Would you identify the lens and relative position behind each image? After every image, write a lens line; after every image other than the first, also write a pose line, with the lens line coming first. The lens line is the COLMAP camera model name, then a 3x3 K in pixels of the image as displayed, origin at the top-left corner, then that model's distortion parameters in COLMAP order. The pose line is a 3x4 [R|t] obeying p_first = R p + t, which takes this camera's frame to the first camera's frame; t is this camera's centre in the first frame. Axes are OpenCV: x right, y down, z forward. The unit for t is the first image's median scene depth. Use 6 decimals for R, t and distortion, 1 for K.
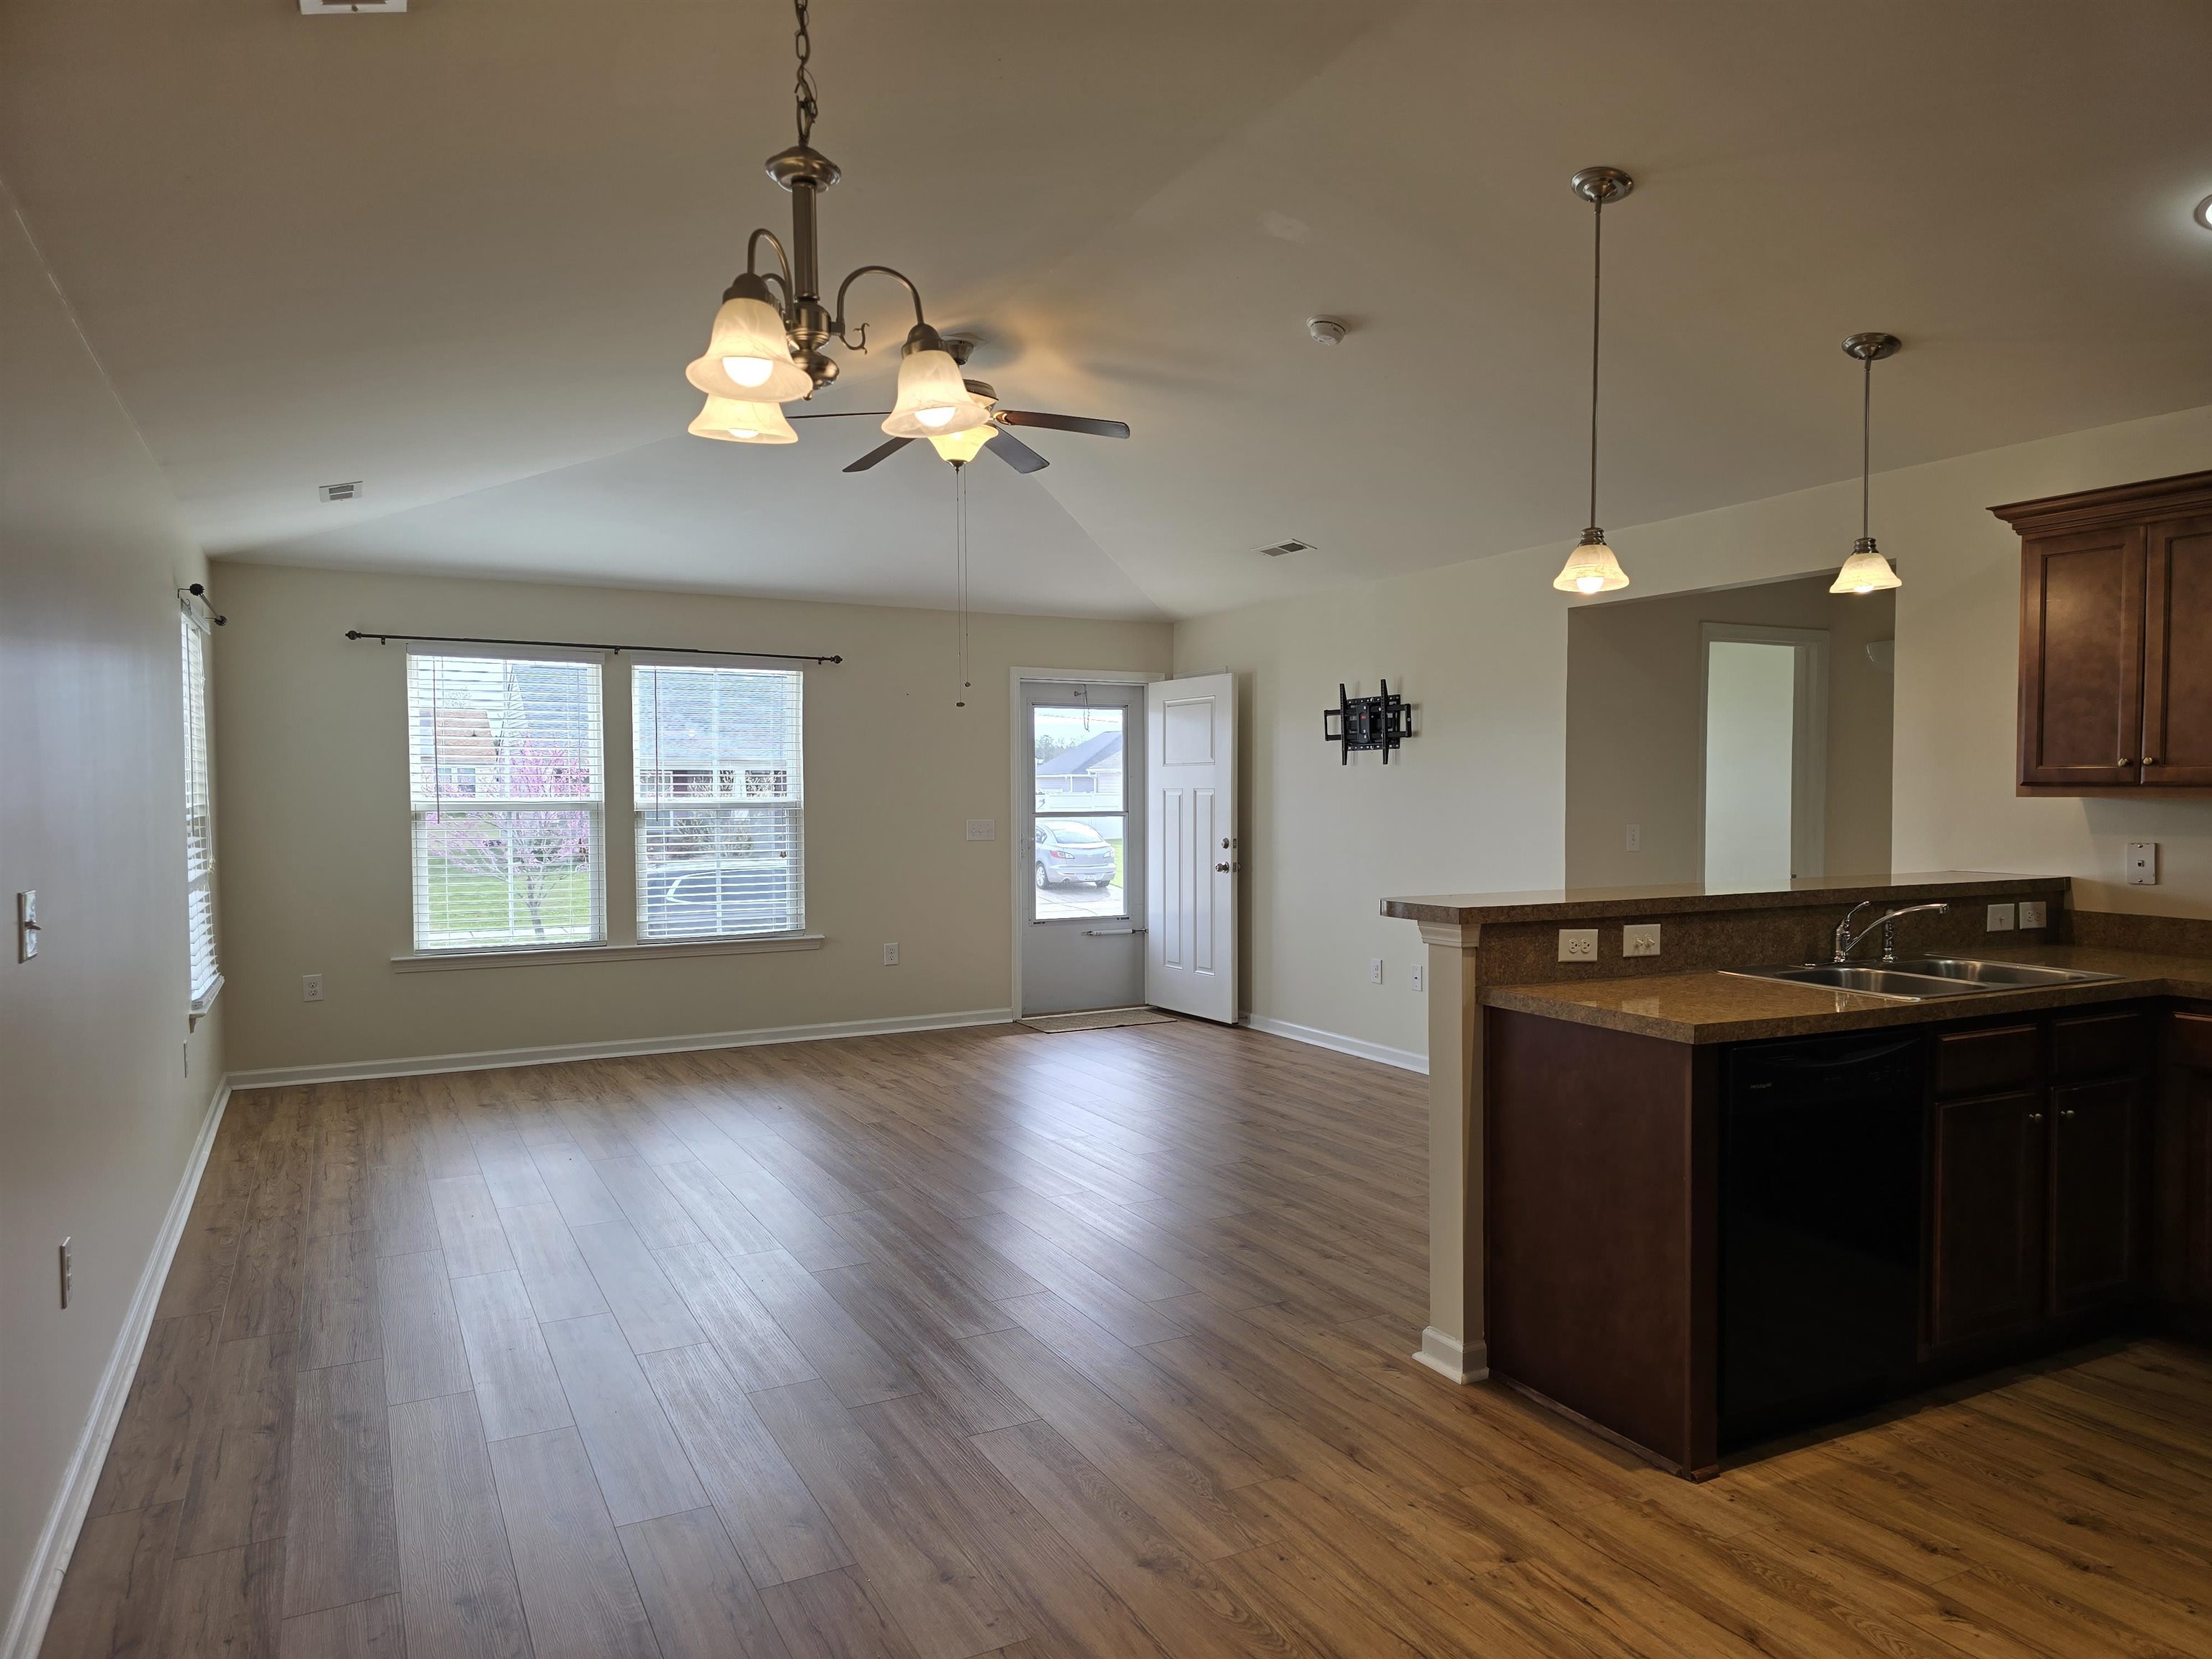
lens RADIAL K [[1480.7, 0, 1132.1], [0, 1480.7, 848.4], [0, 0, 1]] dist [0.063482, -0.054164]
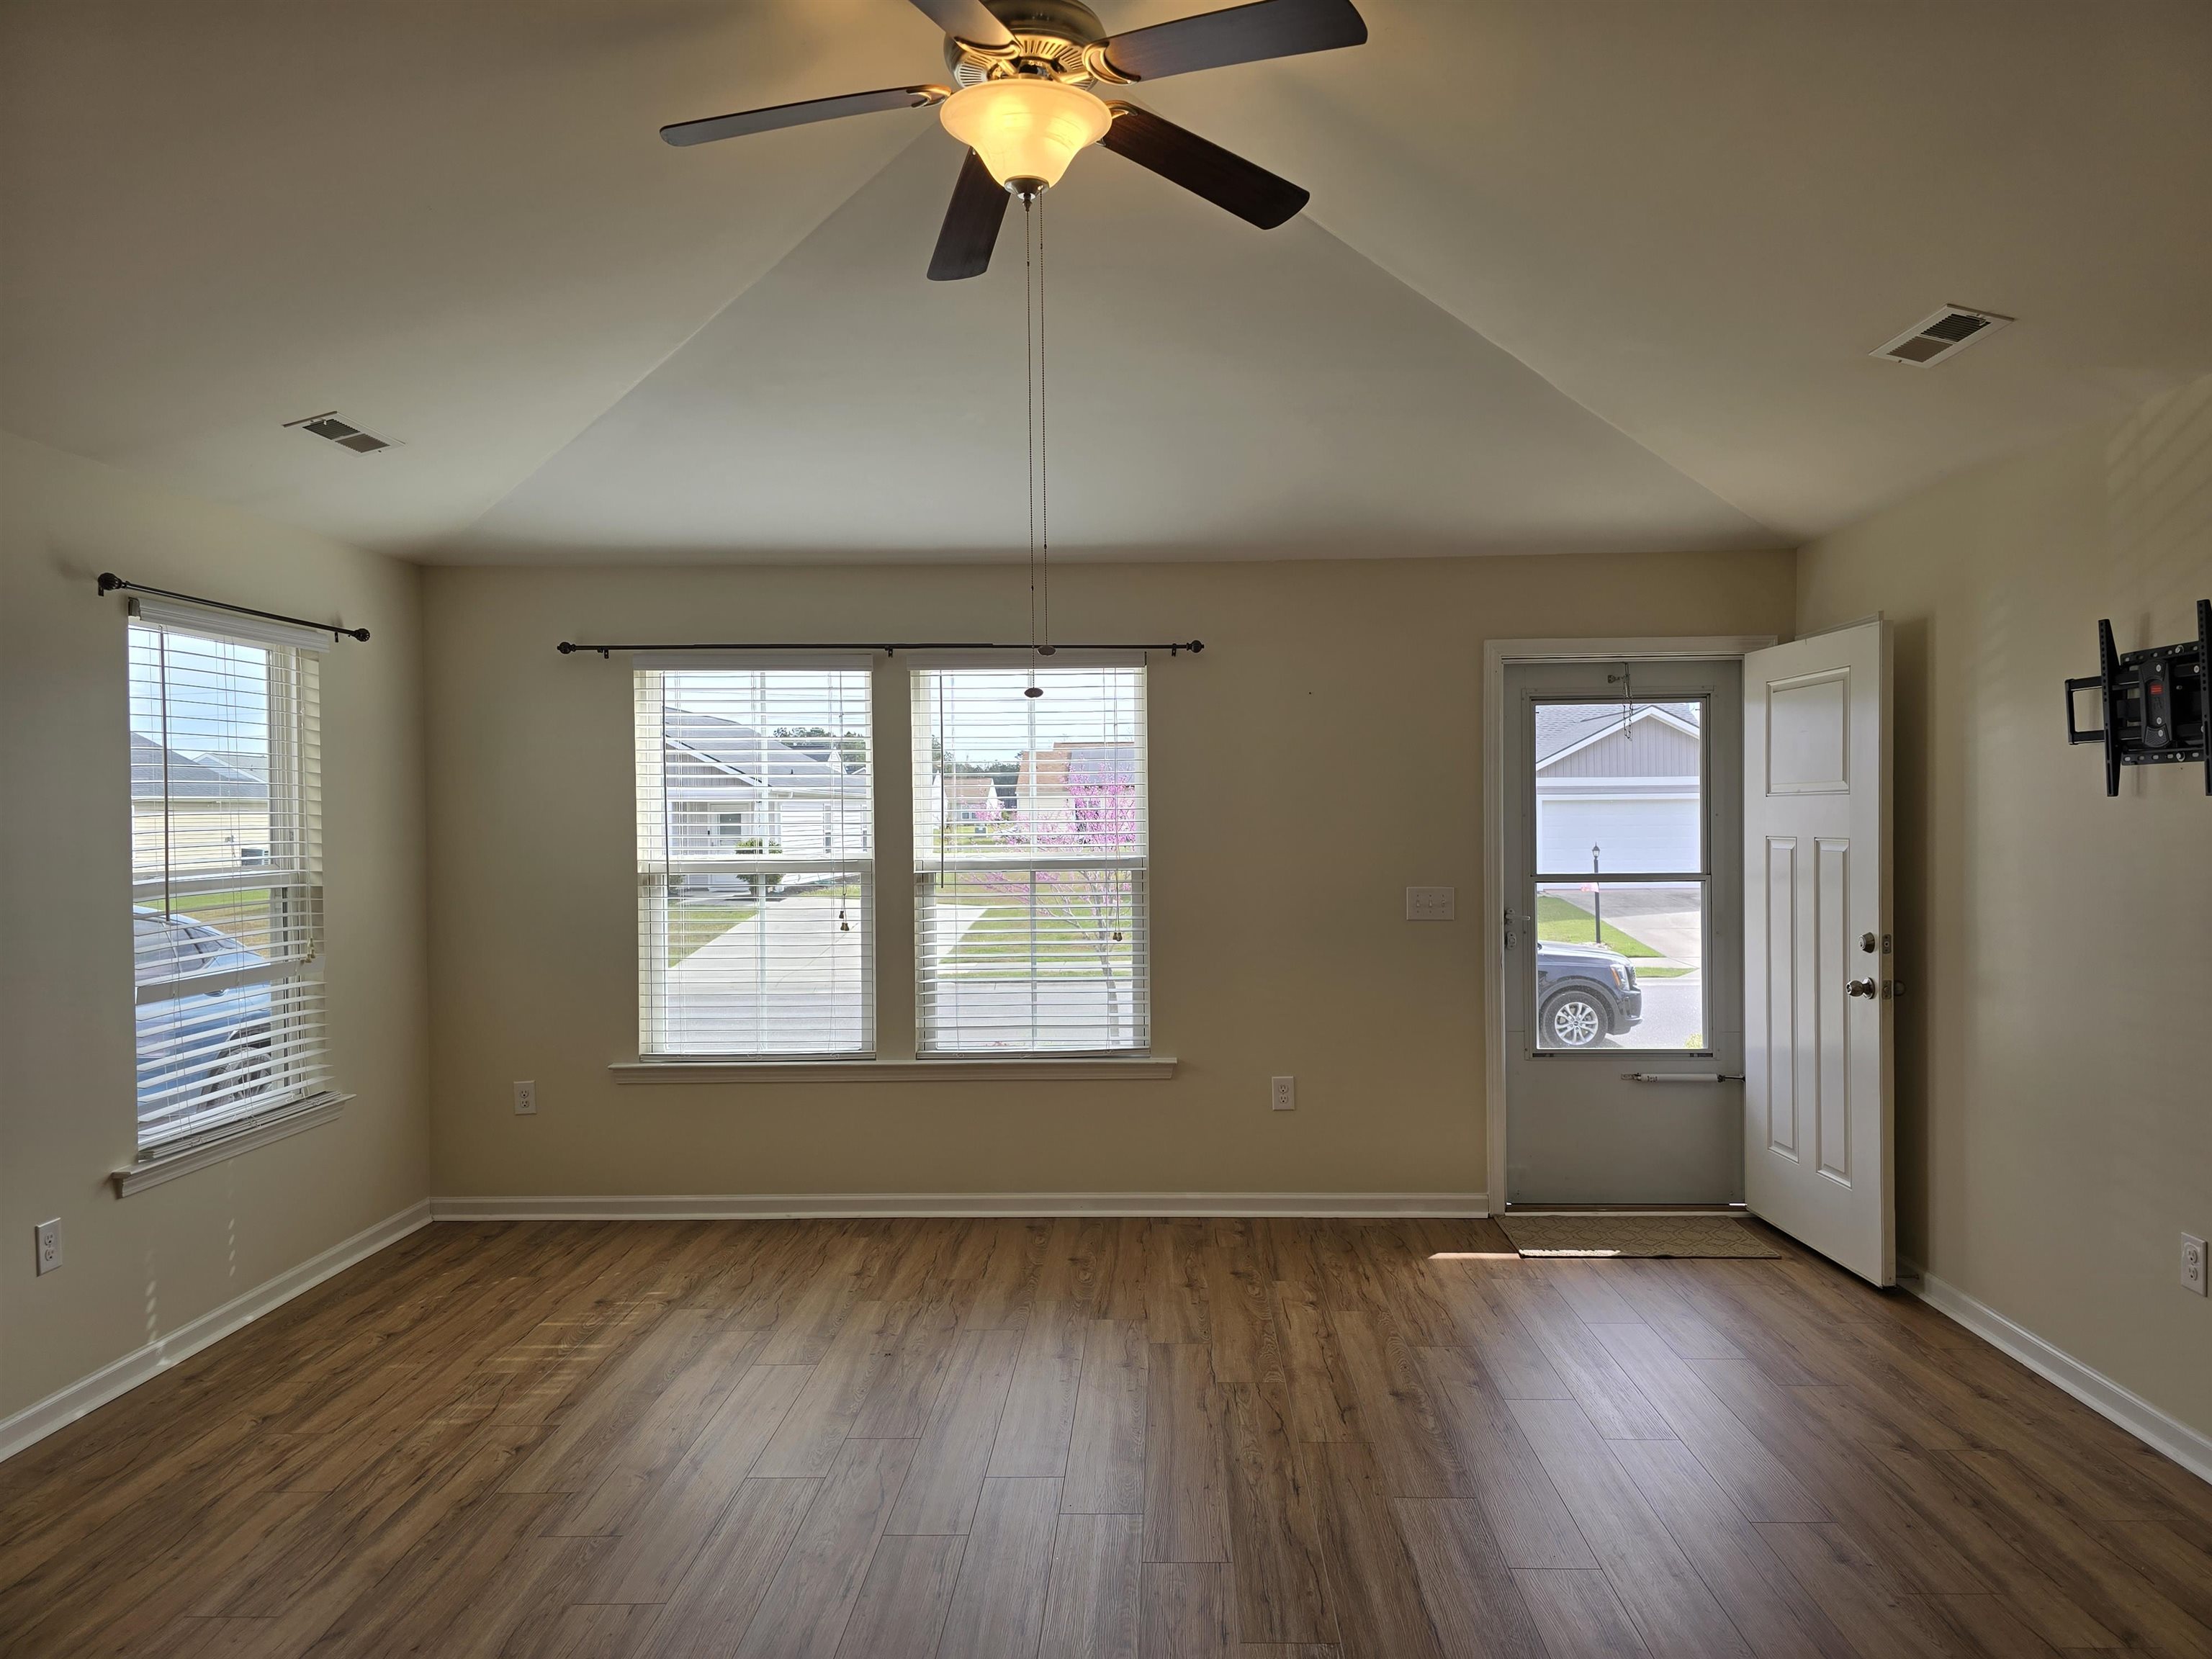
lens RADIAL K [[1480.7, 0, 1120.4], [0, 1480.7, 833.0], [0, 0, 1]] dist [0.063482, -0.054164]
pose [[0.867435, 0.000314, -0.497550, 0.124459], [-0.012490, 0.999698, -0.021144, -0.035560], [0.497393, 0.024556, 0.867178, 0.505537]]
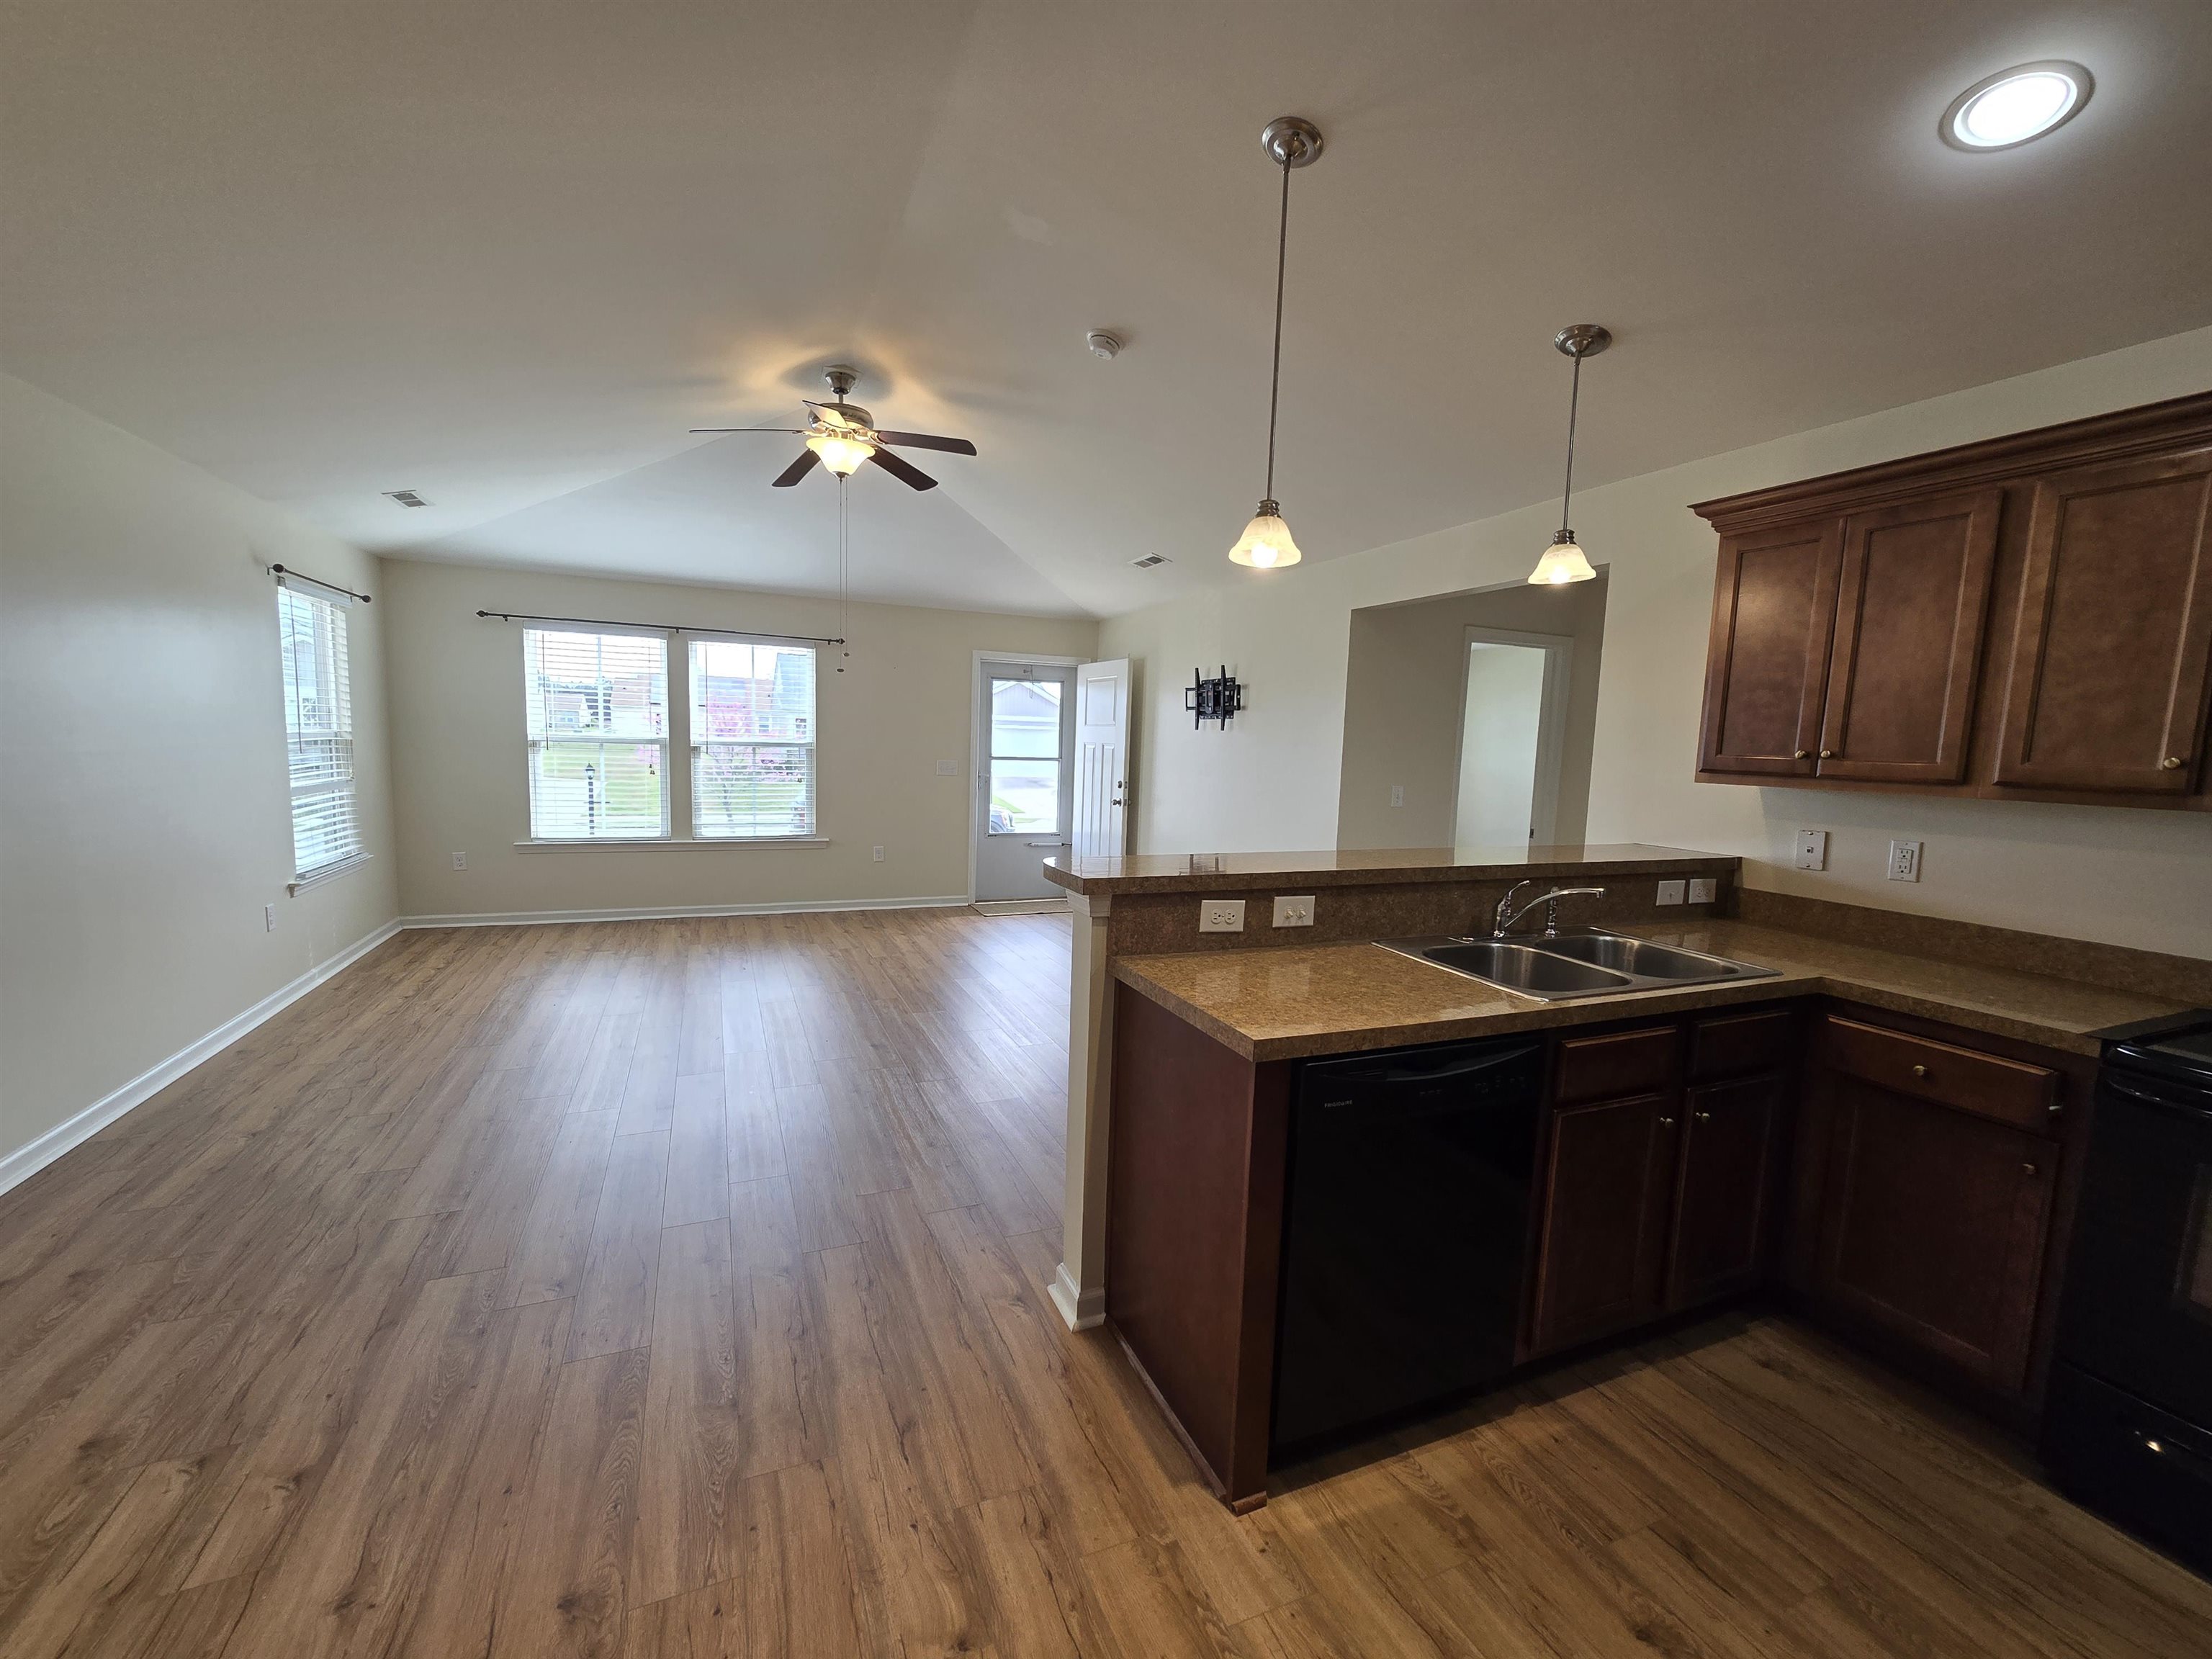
lens RADIAL K [[904.1, 0, 1091.6], [0, 904.1, 839.5], [0, 0, 1]] dist [-0.009756, 0.003708]
pose [[0.995154, 0.045669, -0.087080, 0.142828], [-0.039483, 0.996660, 0.071487, -0.014667], [0.090054, -0.067702, 0.993633, 0.210173]]
